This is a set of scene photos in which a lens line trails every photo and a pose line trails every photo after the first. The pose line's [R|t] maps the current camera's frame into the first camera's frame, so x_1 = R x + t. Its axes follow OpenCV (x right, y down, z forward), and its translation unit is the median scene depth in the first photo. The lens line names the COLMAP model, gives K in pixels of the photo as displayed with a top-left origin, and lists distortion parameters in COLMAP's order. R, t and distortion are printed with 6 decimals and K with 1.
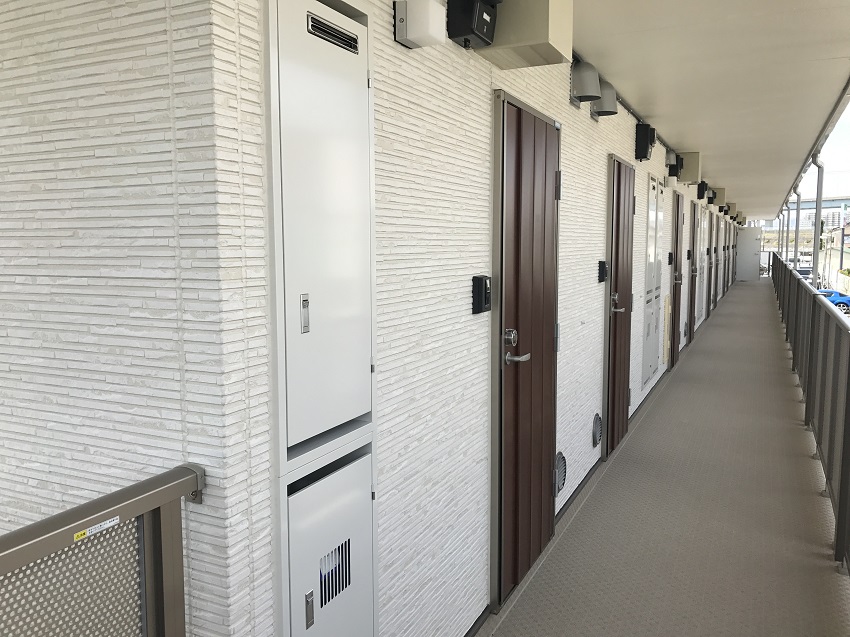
lens RADIAL K [[710.0, 0, 425.0], [0, 710.0, 318.5], [0, 0, 1]] dist [-0.466040, 0.000000]
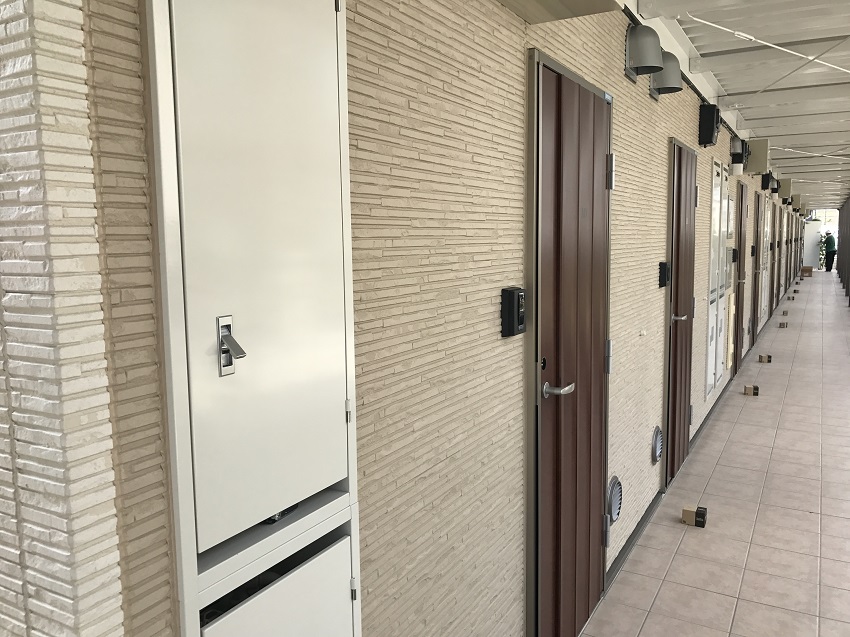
lens RADIAL K [[702.2, 0, 425.0], [0, 702.2, 318.5], [0, 0, 1]] dist [-0.291235, 0.001166]
pose [[0.997057, -0.005830, -0.076438, 0.028284], [0.005997, 0.999980, 0.001955, -0.018465], [0.076425, -0.002407, 0.997072, 0.139474]]
